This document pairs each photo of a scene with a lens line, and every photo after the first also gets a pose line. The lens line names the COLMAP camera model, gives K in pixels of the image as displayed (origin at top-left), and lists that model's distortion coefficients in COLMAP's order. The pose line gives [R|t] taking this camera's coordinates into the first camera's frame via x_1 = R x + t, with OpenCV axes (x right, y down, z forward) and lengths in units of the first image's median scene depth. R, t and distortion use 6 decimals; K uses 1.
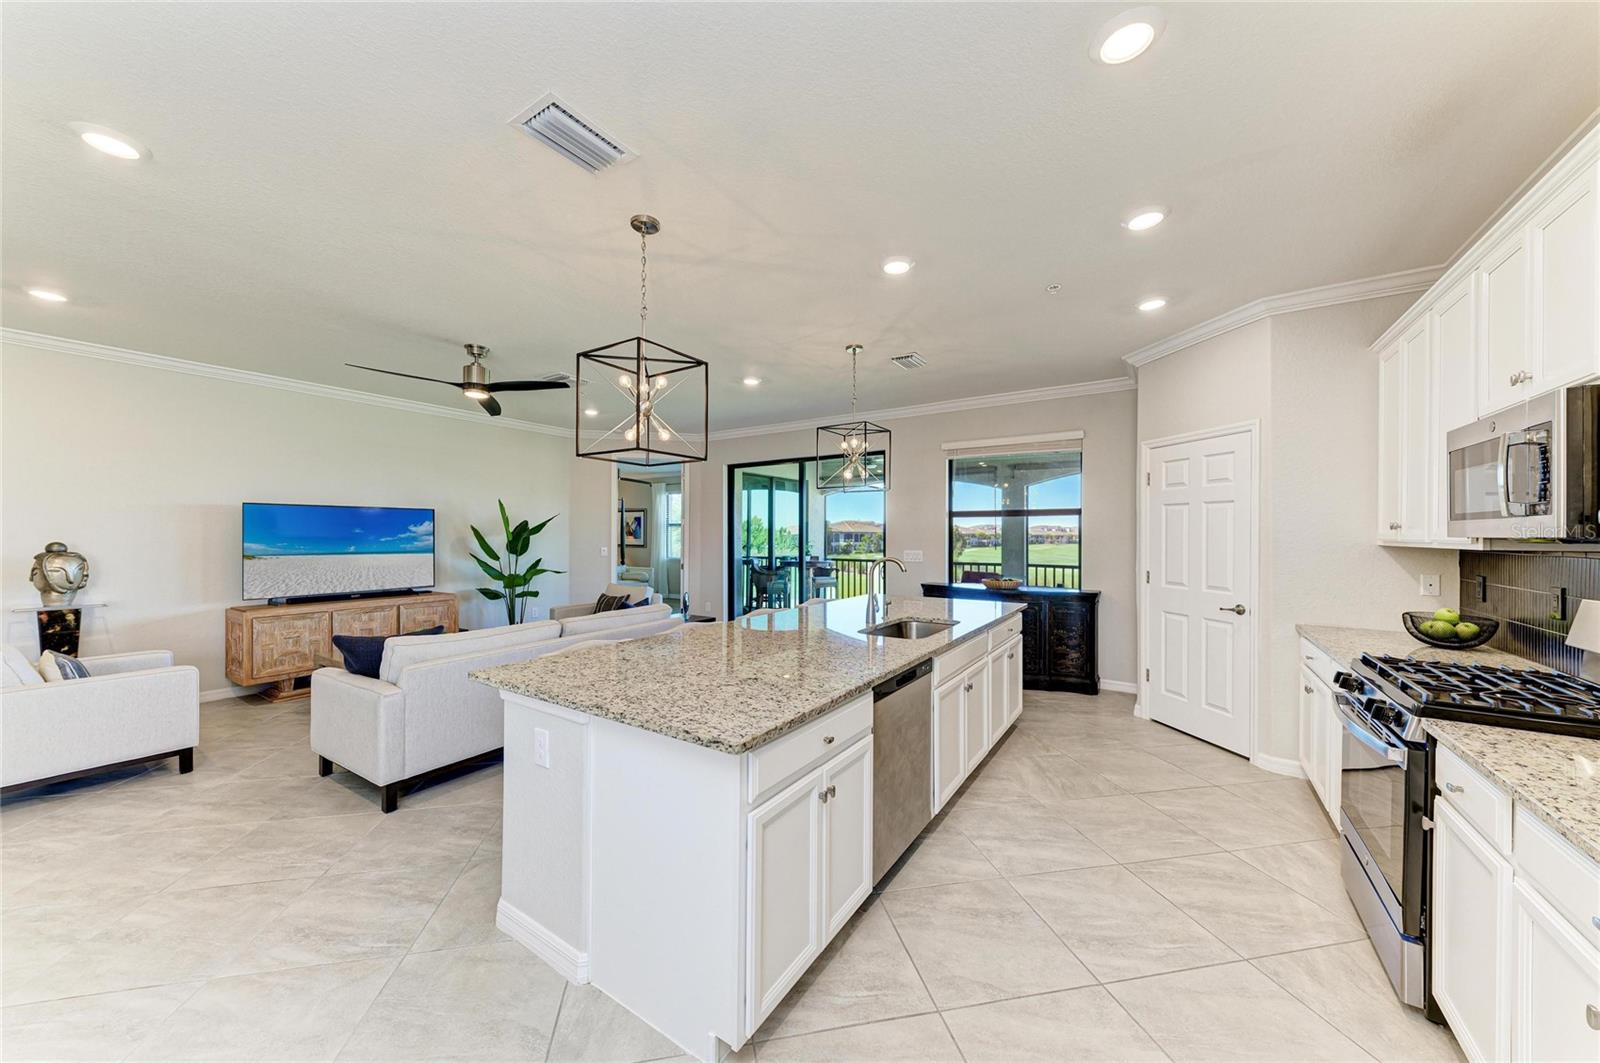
lens RADIAL K [[555.9, 0, 798.0], [0, 555.9, 534.4], [0, 0, 1]] dist [0.021257, -0.005711]
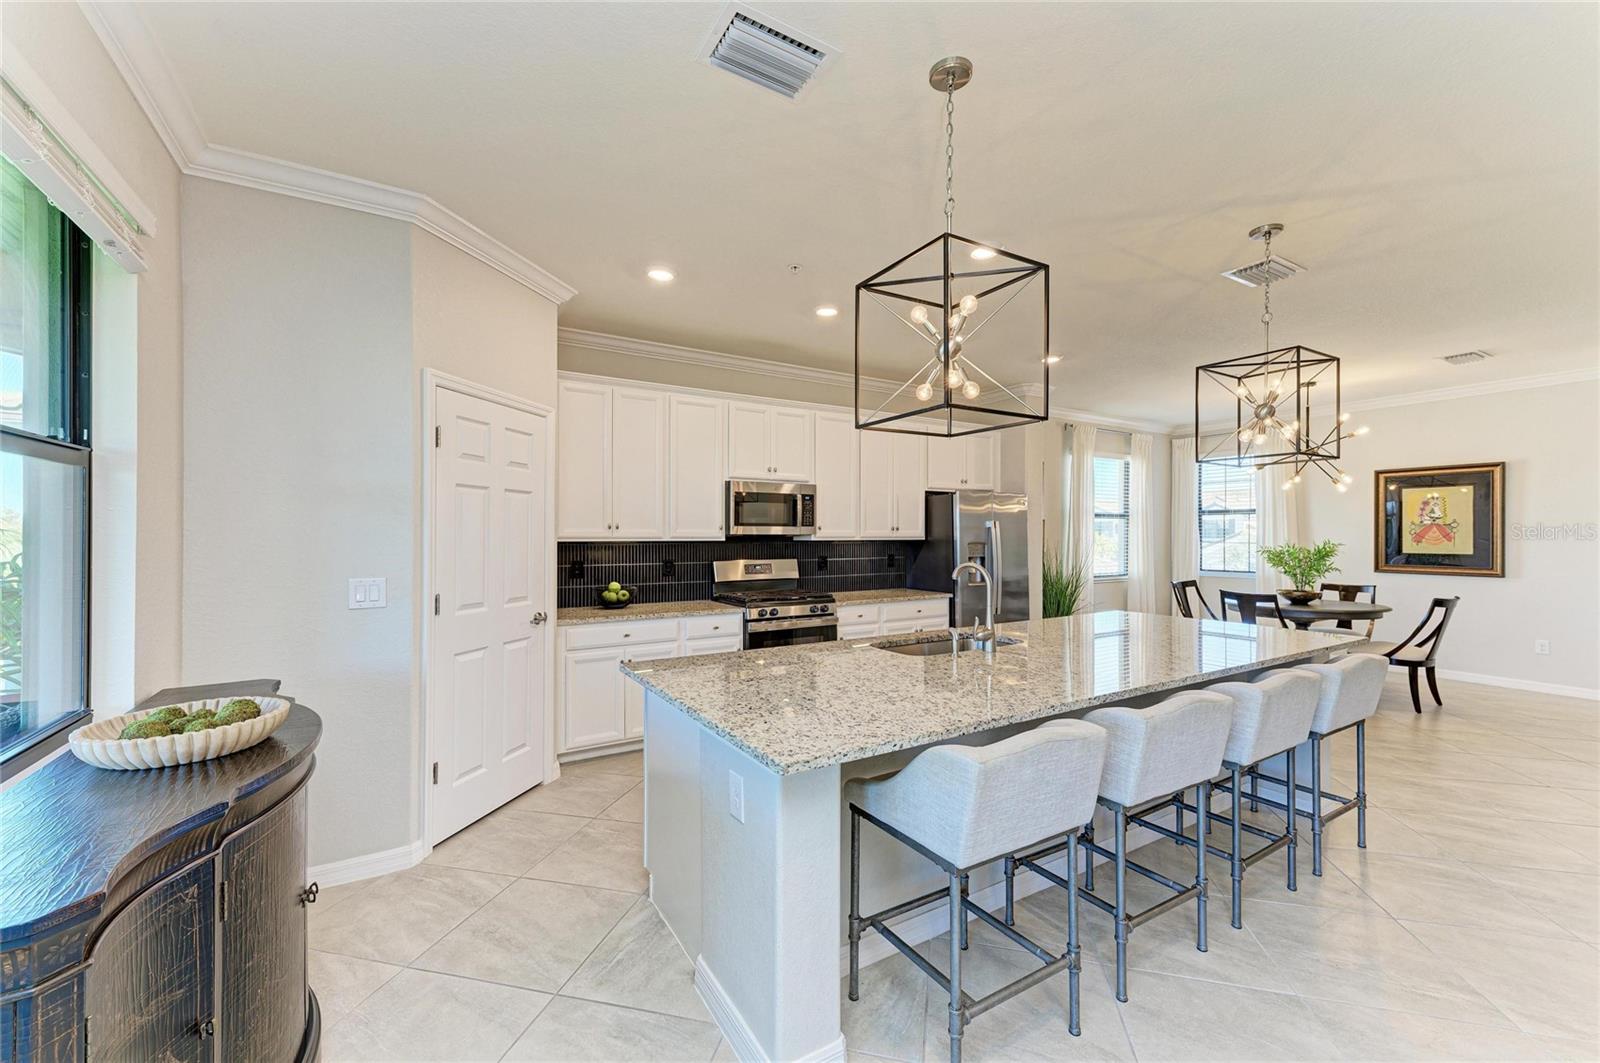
lens RADIAL K [[634.2, 0, 801.2], [0, 634.2, 533.1], [0, 0, 1]] dist [0.029260, -0.007724]
pose [[-0.908977, -0.003604, 0.416831, 0.004862], [-0.003812, 0.999993, 0.000334, -0.000189], [-0.416829, -0.001285, -0.908984, 1.499001]]
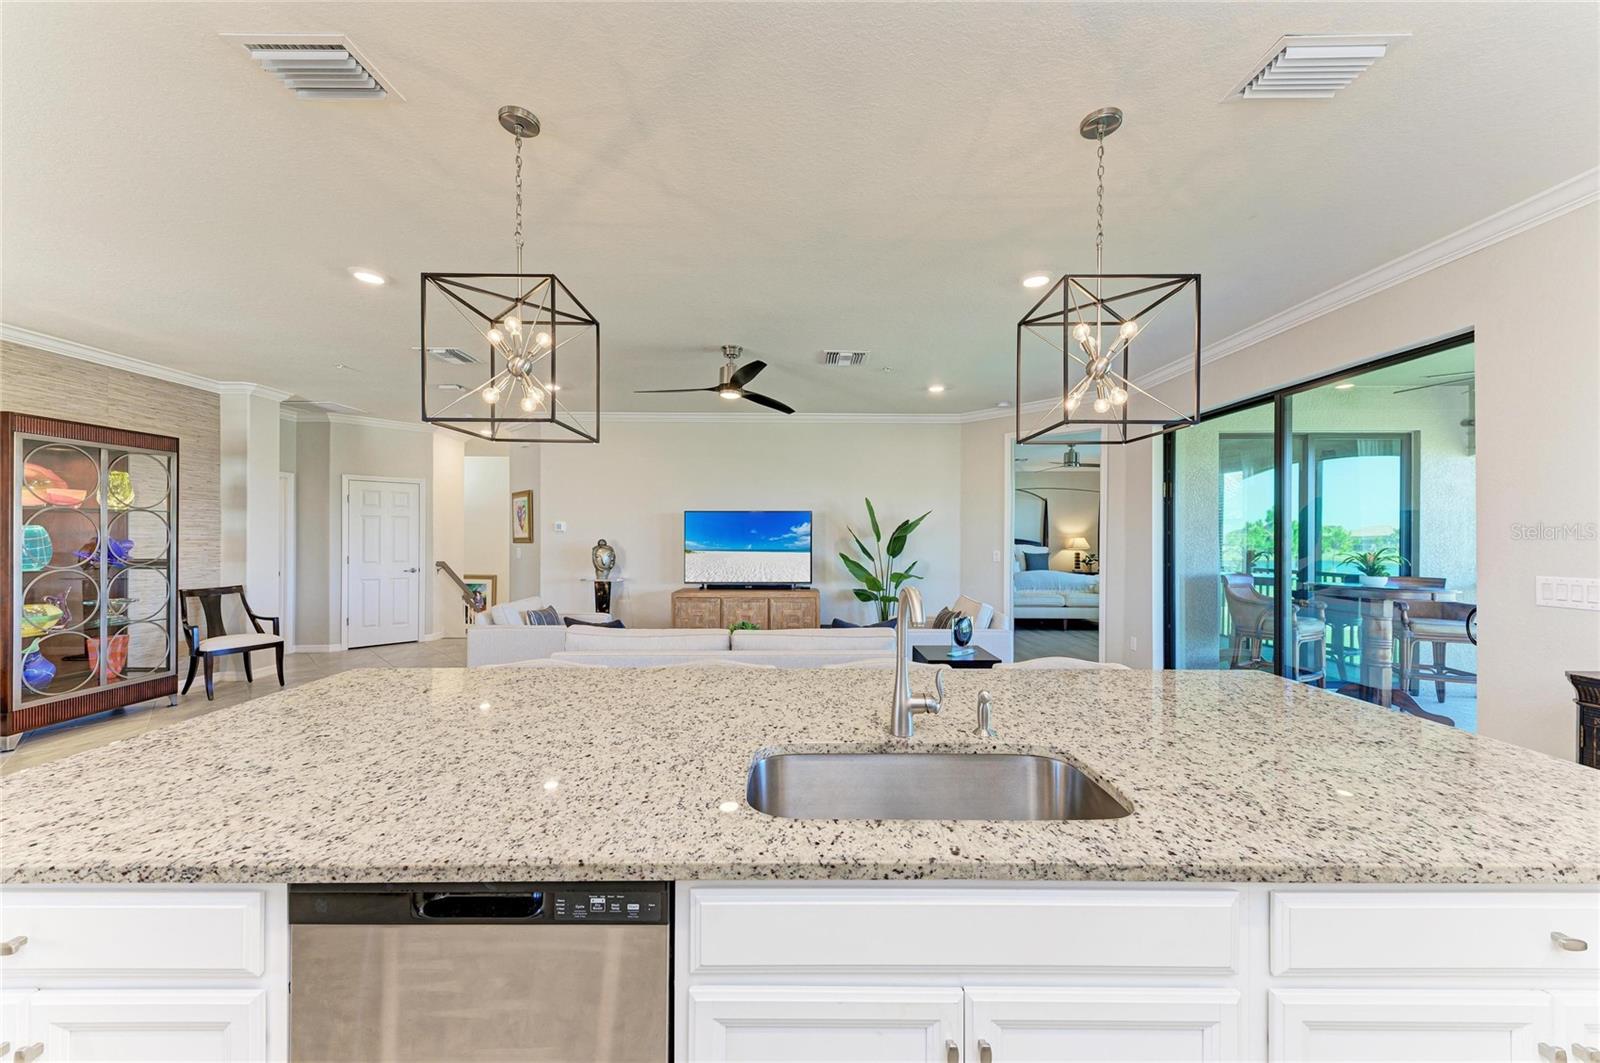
lens RADIAL K [[575.3, 0, 801.0], [0, 575.3, 535.5], [0, 0, 1]] dist [0.019676, -0.006140]
pose [[0.557196, 0.000087, -0.830381, 0.366279], [-0.001341, 0.999999, -0.000795, 0.003437], [0.830380, 0.001557, 0.557196, 0.542926]]
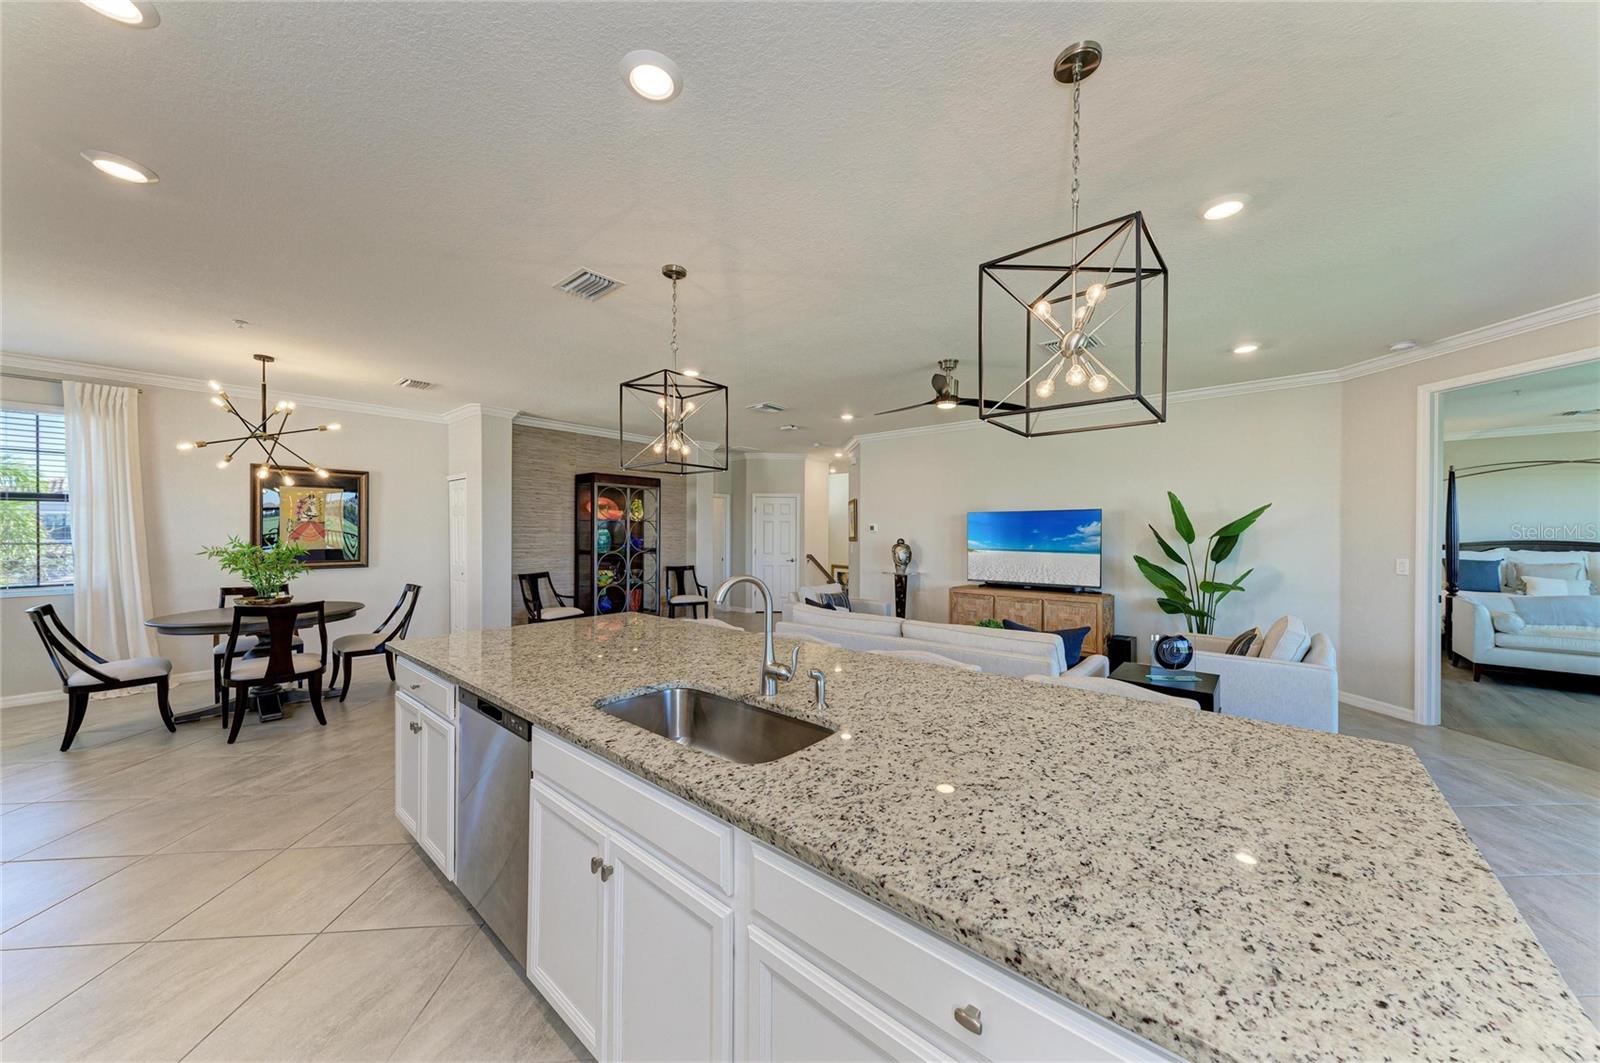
lens RADIAL K [[545.0, 0, 801.0], [0, 545.0, 535.9], [0, 0, 1]] dist [0.015891, -0.003074]
pose [[-0.120914, 0.001670, -0.992662, 0.524419], [-0.003327, 0.999992, 0.002087, 0.002125], [0.992657, 0.003555, -0.120908, 0.871547]]
